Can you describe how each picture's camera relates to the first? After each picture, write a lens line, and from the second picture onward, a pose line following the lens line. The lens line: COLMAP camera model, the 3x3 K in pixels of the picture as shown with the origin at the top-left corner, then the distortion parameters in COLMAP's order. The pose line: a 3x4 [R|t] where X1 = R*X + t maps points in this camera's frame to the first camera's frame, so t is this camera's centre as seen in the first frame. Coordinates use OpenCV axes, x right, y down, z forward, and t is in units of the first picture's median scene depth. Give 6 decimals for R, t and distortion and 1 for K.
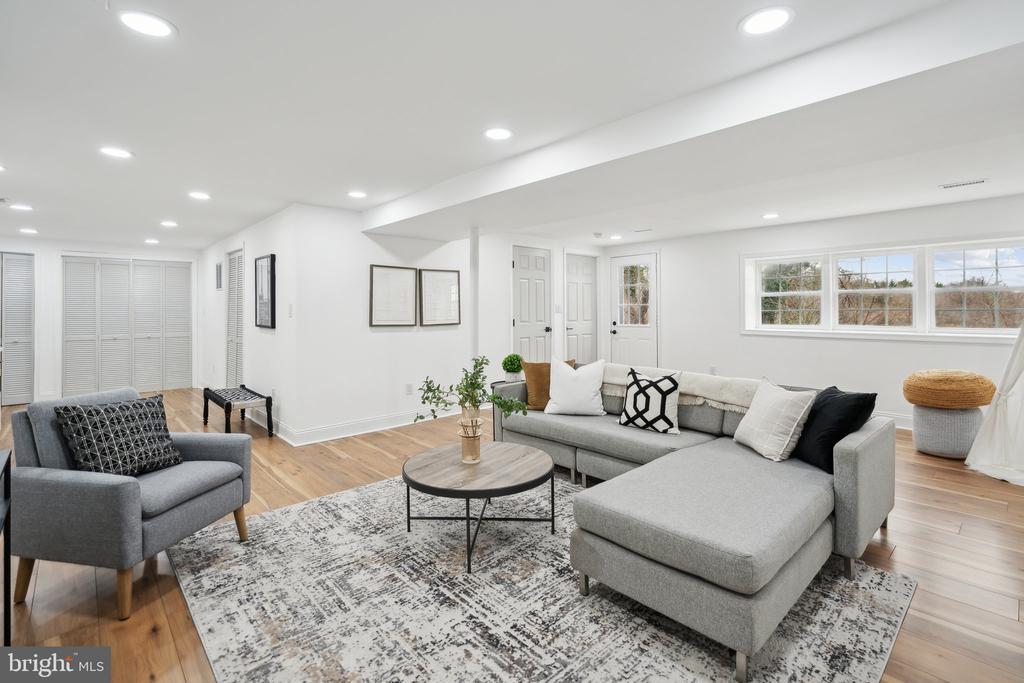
lens RADIAL K [[475.3, 0, 525.7], [0, 475.3, 307.3], [0, 0, 1]] dist [-0.002515, -0.000137]
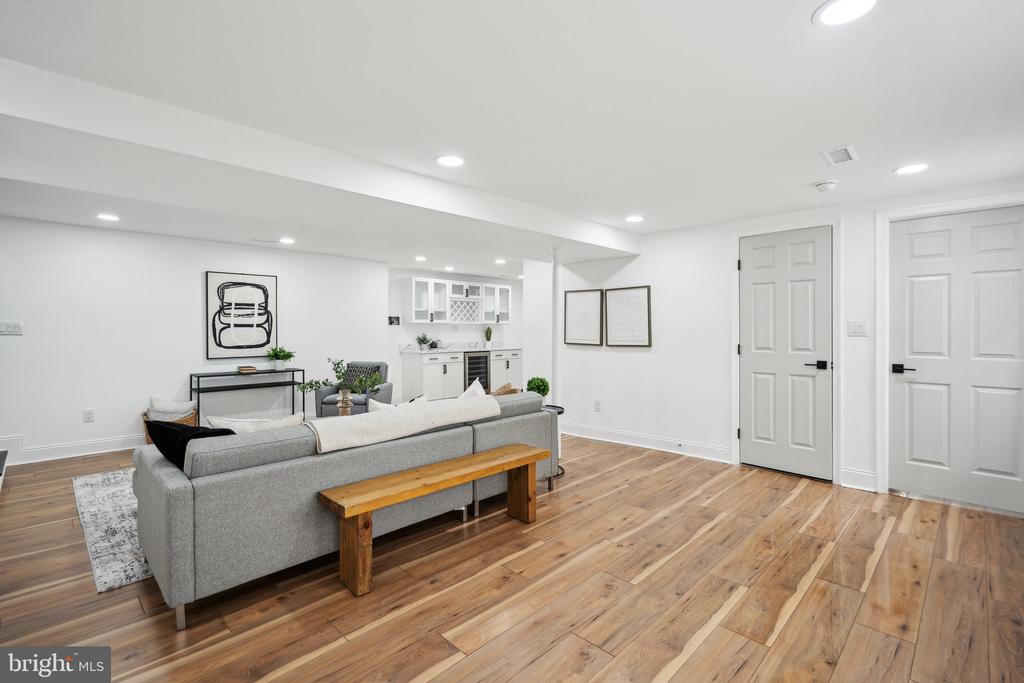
lens RADIAL K [[474.1, 0, 518.6], [0, 474.1, 334.3], [0, 0, 1]] dist [-0.003106, 0.000599]
pose [[0.037725, 0.015857, -0.999162, 0.919452], [0.004847, 0.999859, 0.016051, -0.002974], [0.999276, -0.005448, 0.037643, 0.917188]]
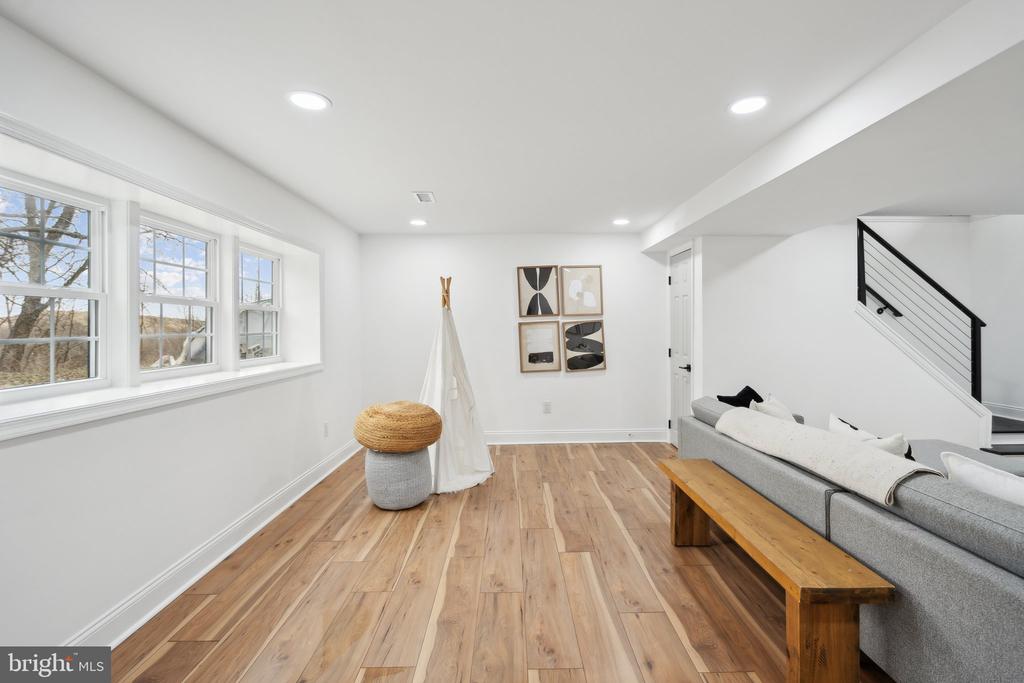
lens RADIAL K [[470.9, 0, 516.8], [0, 470.9, 325.9], [0, 0, 1]] dist [-0.003812, 0.000167]
pose [[-0.732764, 0.008848, 0.680425, 0.136895], [0.004705, 0.999957, -0.007936, 0.003123], [-0.680466, -0.002614, -0.732775, 1.360416]]
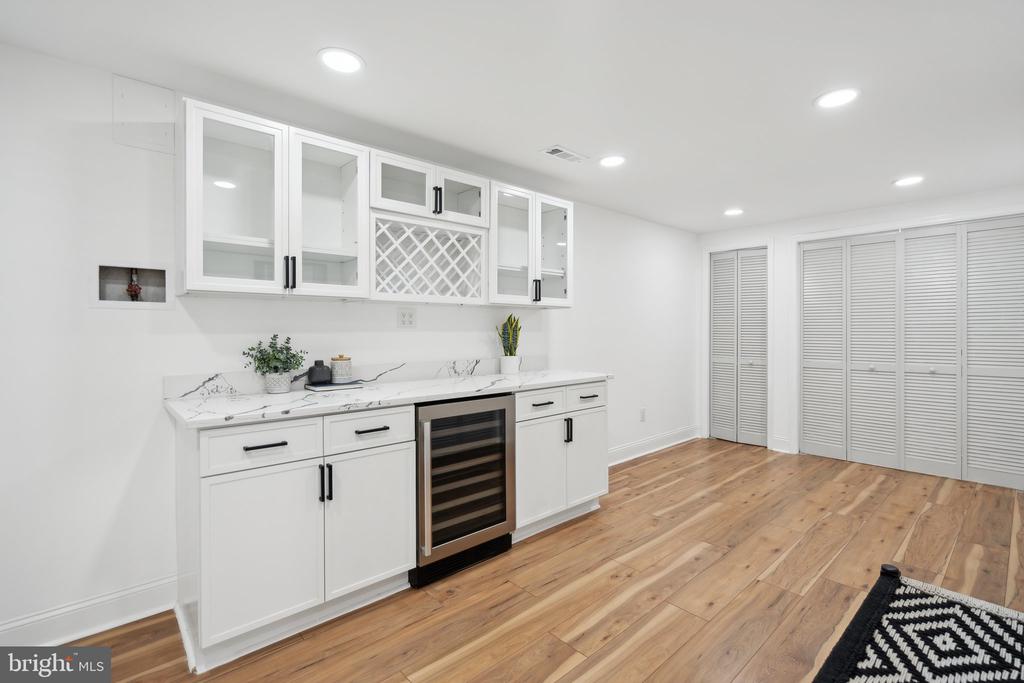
lens RADIAL K [[474.1, 0, 518.6], [0, 474.1, 334.3], [0, 0, 1]] dist [-0.003106, 0.000599]
pose [[-0.020086, 0.014192, -0.999698, -0.416701], [0.007633, 0.999872, 0.014041, 0.016045], [0.999769, -0.007349, -0.020192, 0.891492]]
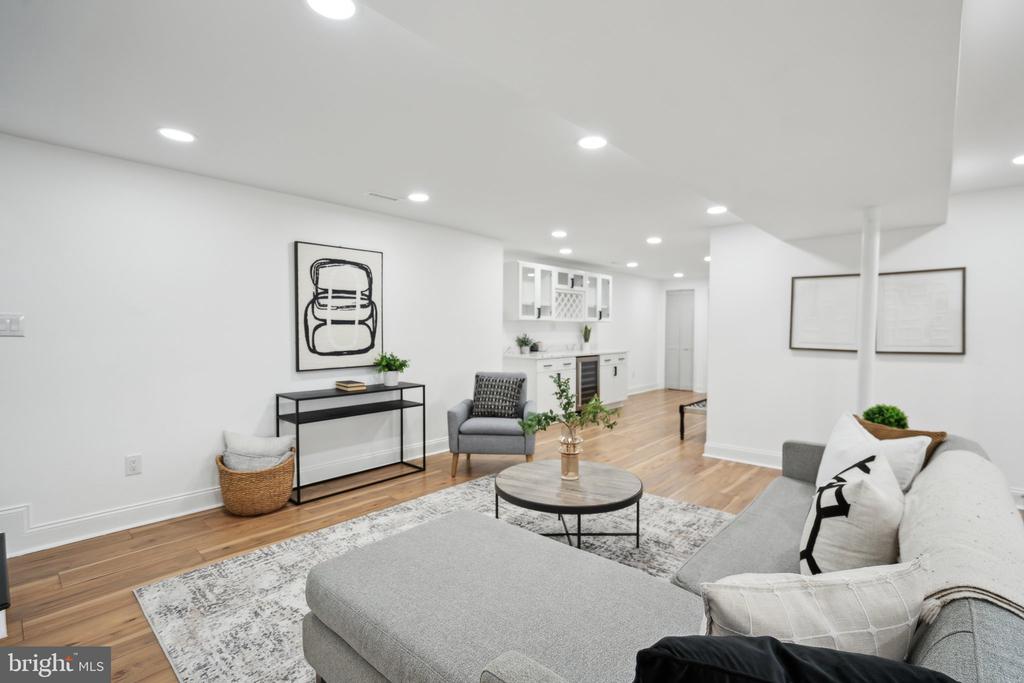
lens RADIAL K [[475.4, 0, 521.3], [0, 475.4, 344.8], [0, 0, 1]] dist [-0.004115, -0.000299]
pose [[0.088954, 0.041707, -0.995162, 0.532835], [0.001368, 0.999117, 0.041995, -0.004482], [0.996035, -0.005097, 0.088818, 0.479943]]
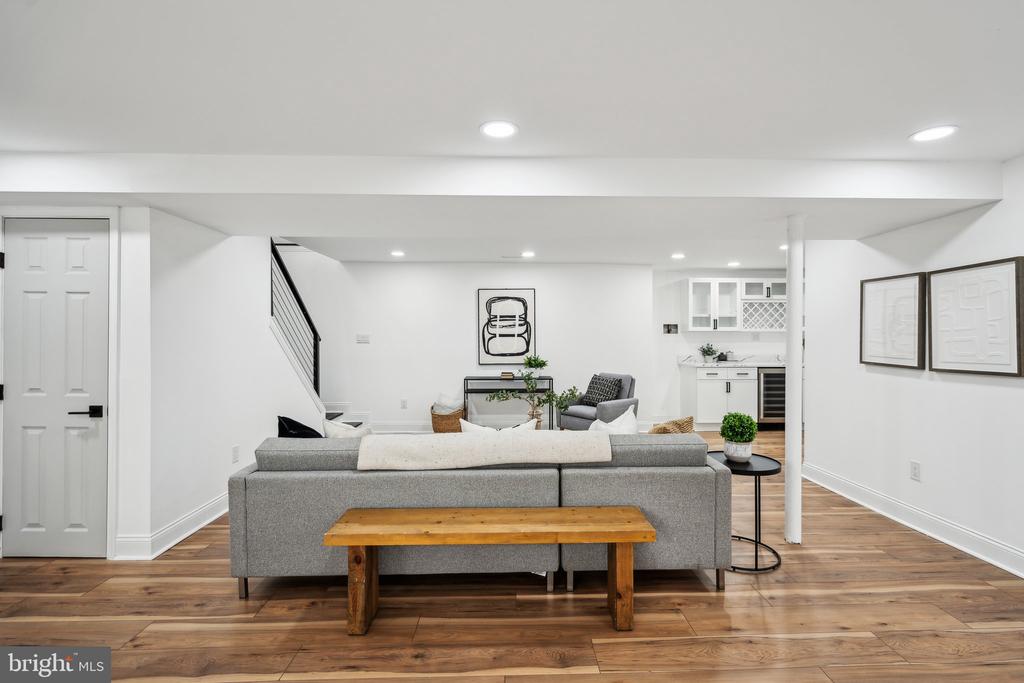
lens RADIAL K [[474.1, 0, 518.6], [0, 474.1, 334.3], [0, 0, 1]] dist [-0.003106, 0.000599]
pose [[-0.671631, 0.002978, -0.740880, 0.644180], [0.008246, 0.999960, -0.003457, -0.007777], [0.740840, -0.008431, -0.671628, 1.201630]]
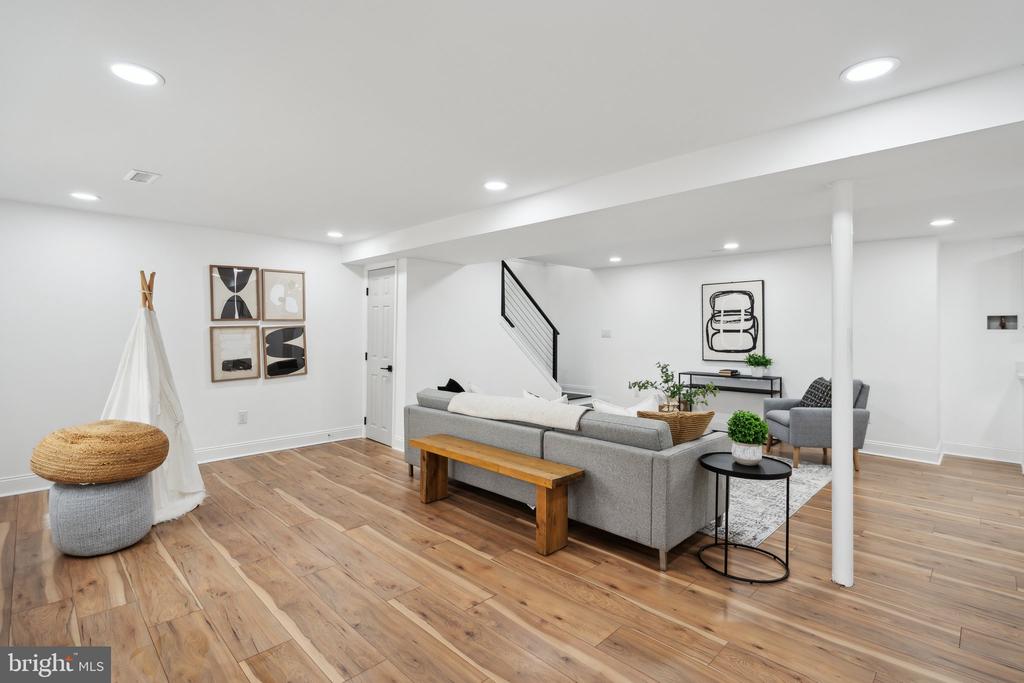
lens RADIAL K [[482.8, 0, 510.5], [0, 482.8, 327.5], [0, 0, 1]] dist [-0.001984, 0.000002]
pose [[-0.999772, -0.002241, -0.021234, 0.279533], [-0.001879, 0.999853, -0.017062, 0.004752], [0.021269, -0.017018, -0.999629, 1.585426]]
